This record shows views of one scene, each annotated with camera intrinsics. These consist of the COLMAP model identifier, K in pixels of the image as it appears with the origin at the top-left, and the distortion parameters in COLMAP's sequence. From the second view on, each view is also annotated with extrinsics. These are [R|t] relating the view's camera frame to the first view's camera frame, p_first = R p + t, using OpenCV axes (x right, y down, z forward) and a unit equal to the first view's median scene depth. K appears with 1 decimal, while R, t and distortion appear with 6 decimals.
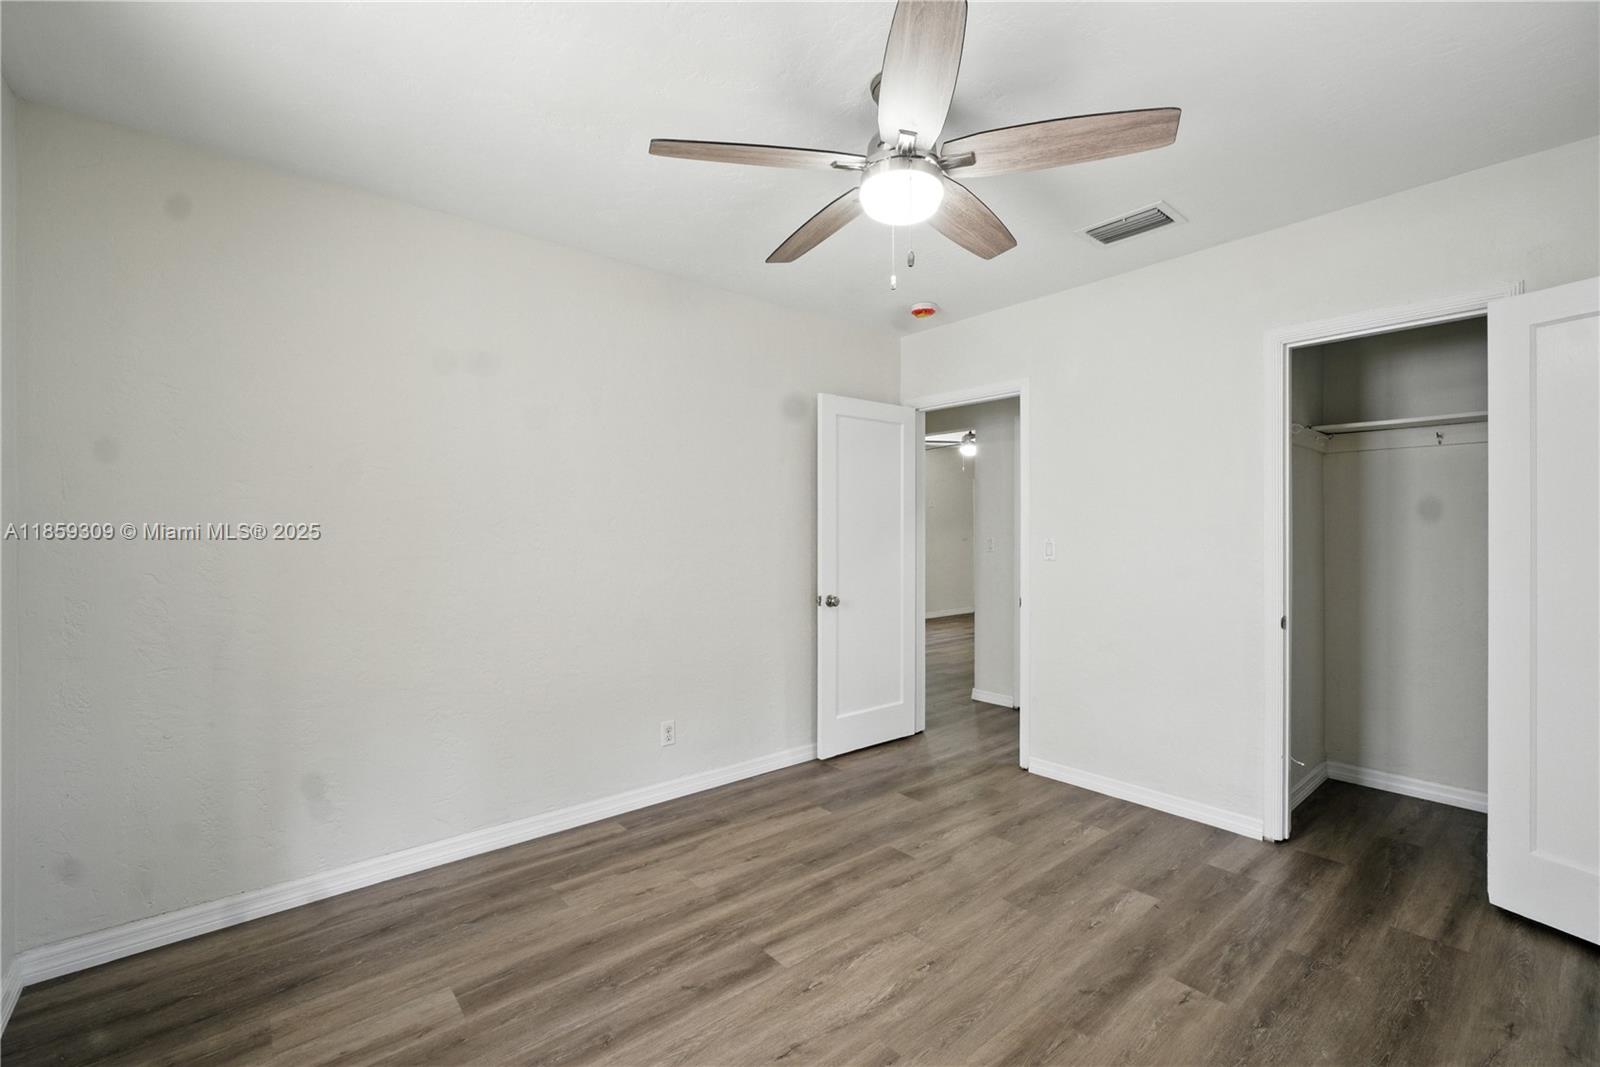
lens RADIAL K [[681.9, 0, 800.0], [0, 681.9, 533.5], [0, 0, 1]] dist [-0.013364, 0.006348]
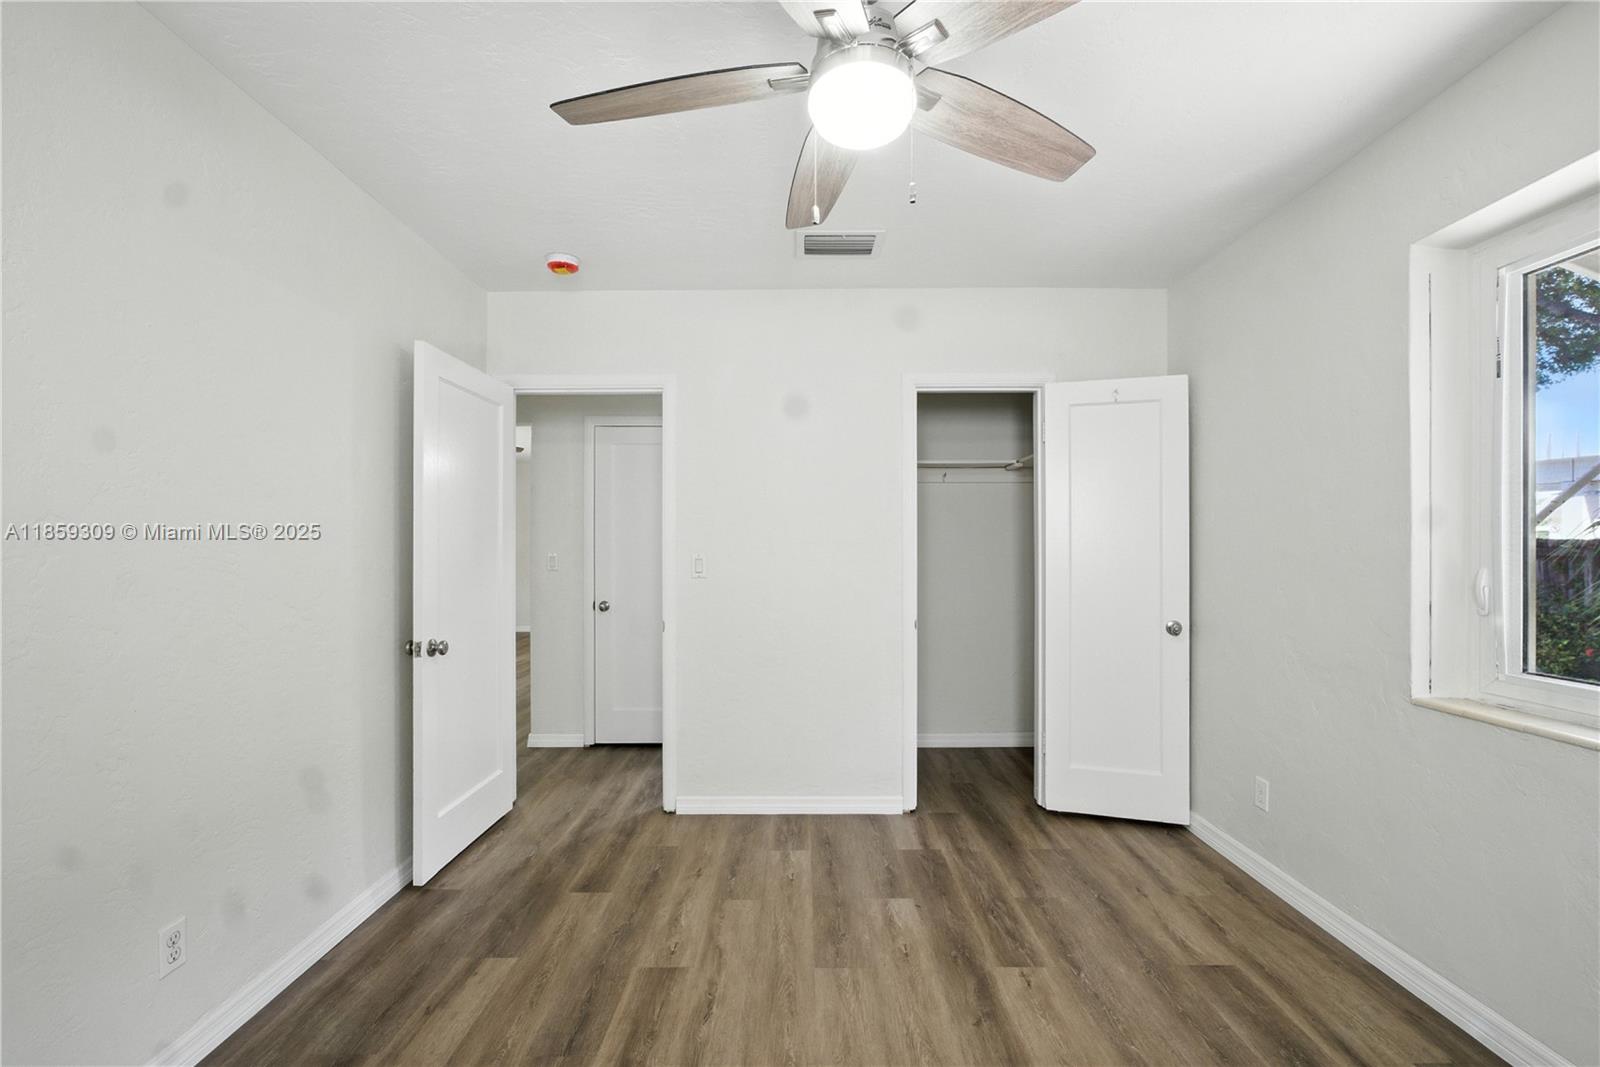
lens RADIAL K [[687.4, 0, 797.8], [0, 687.4, 543.5], [0, 0, 1]] dist [-0.014564, 0.006426]
pose [[0.649293, 0.004879, 0.760523, -0.326436], [0.003312, 0.999952, -0.009242, 0.003532], [-0.760531, 0.008519, 0.649246, 0.378191]]
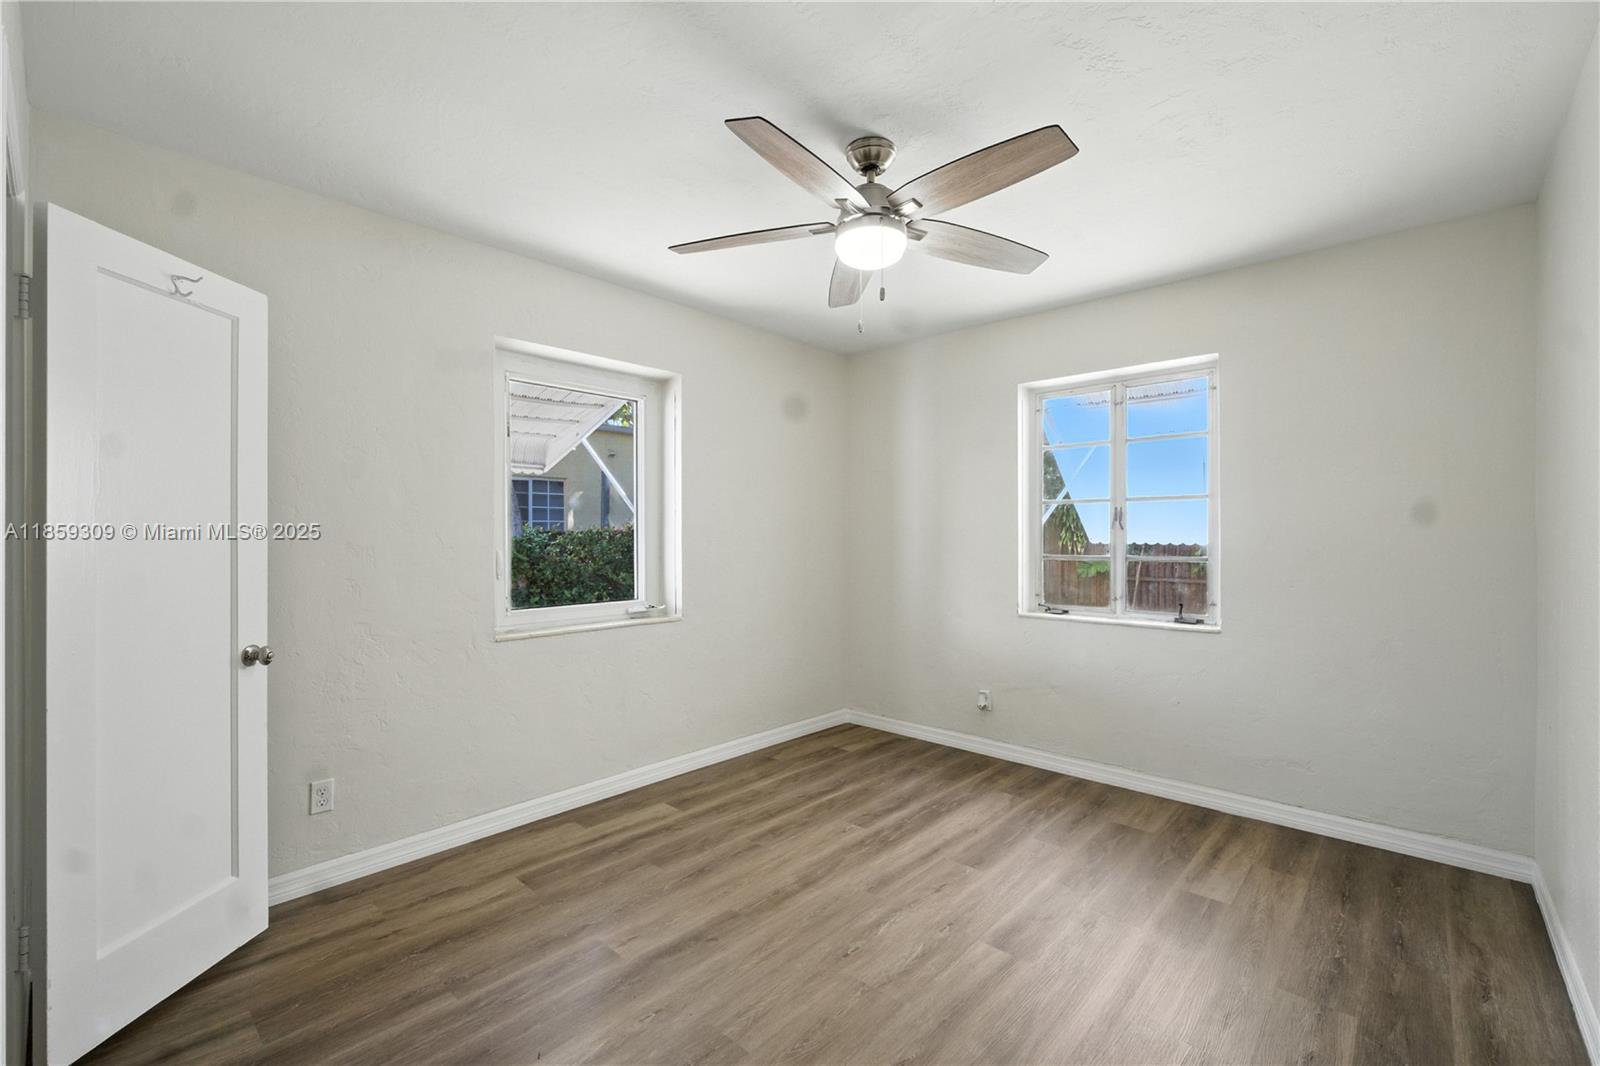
lens RADIAL K [[681.9, 0, 800.0], [0, 681.9, 533.0], [0, 0, 1]] dist [-0.013364, 0.006348]
pose [[-0.991984, 0.000241, -0.126365, 0.283439], [0.000471, 0.999998, -0.001791, -0.003182], [0.126364, -0.001836, -0.991982, 1.453278]]
